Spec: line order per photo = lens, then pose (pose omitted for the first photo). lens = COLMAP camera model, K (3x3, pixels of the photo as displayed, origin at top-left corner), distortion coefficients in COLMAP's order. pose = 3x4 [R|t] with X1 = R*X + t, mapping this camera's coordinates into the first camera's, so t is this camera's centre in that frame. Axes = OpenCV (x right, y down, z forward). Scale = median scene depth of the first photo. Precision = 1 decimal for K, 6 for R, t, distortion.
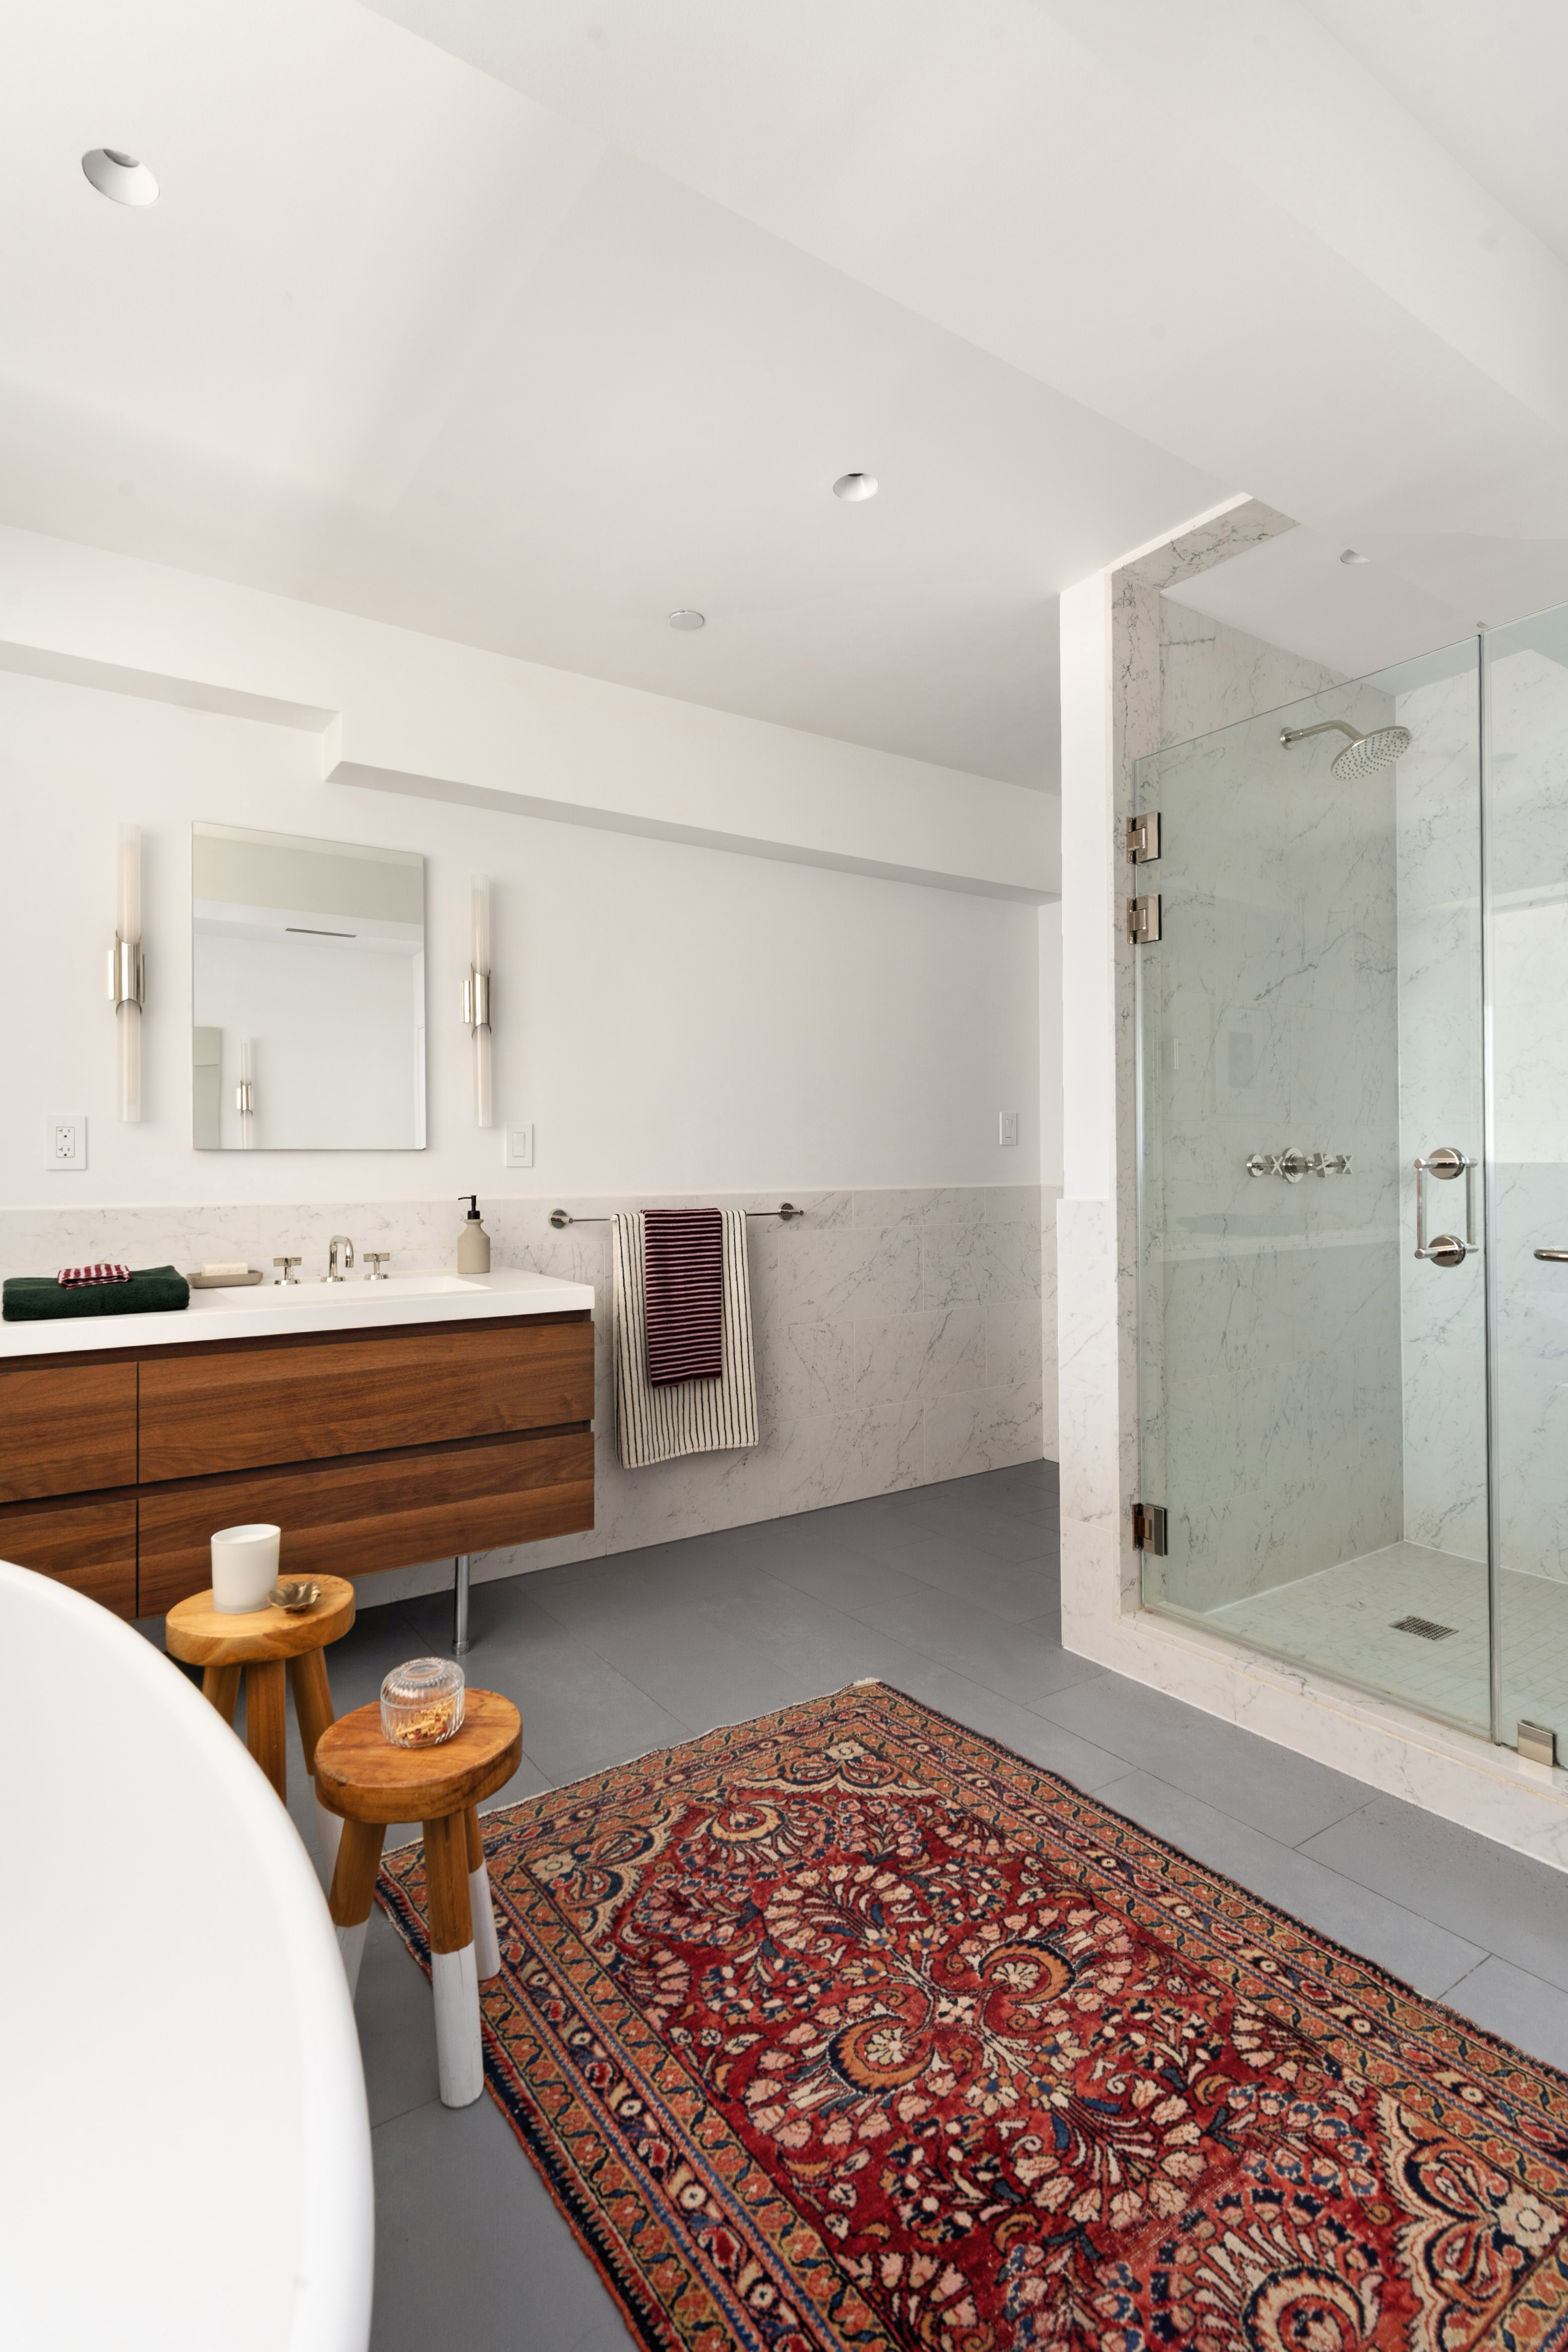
lens RADIAL K [[1141.0, 0, 785.4], [0, 1141.0, 1173.8], [0, 0, 1]] dist [-0.000493, -0.000076]
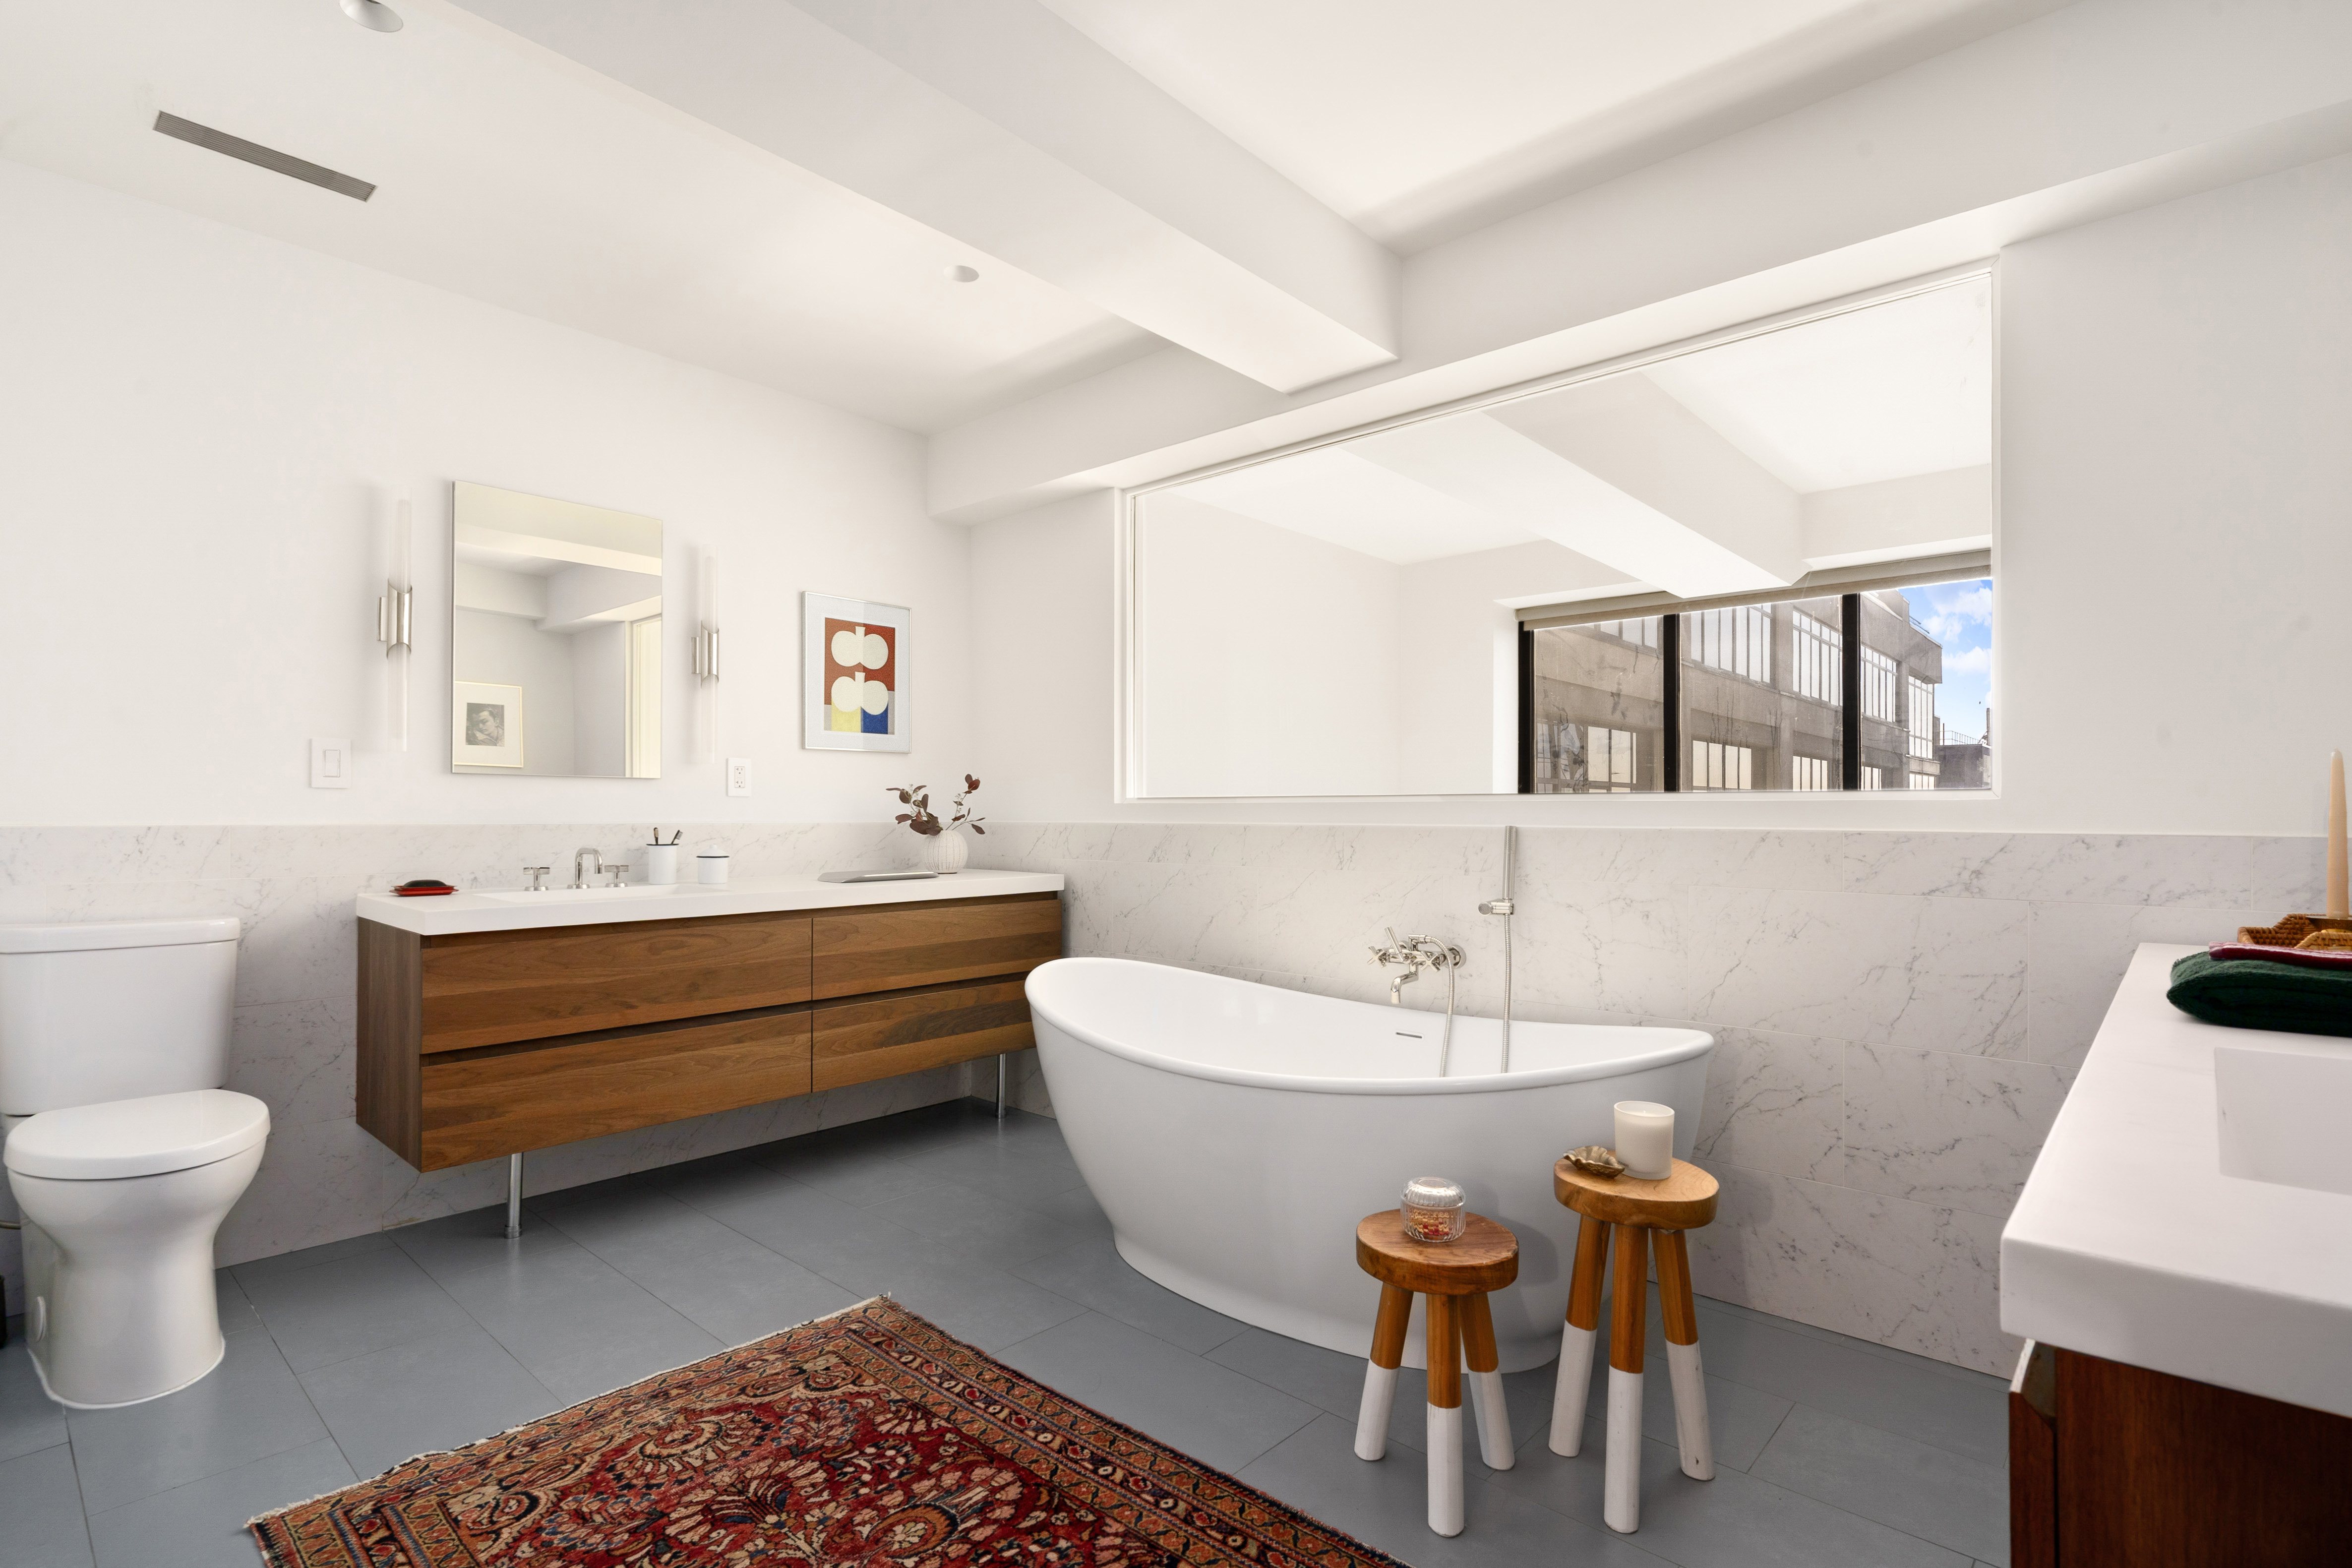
lens RADIAL K [[1141.0, 0, 1173.3], [0, 1141.0, 794.1], [0, 0, 1]] dist [-0.000493, -0.000076]
pose [[-0.973820, 0.003793, -0.227291, 0.091386], [0.005870, 0.999947, -0.008462, 0.022683], [0.227247, -0.009574, -0.973790, 2.342281]]
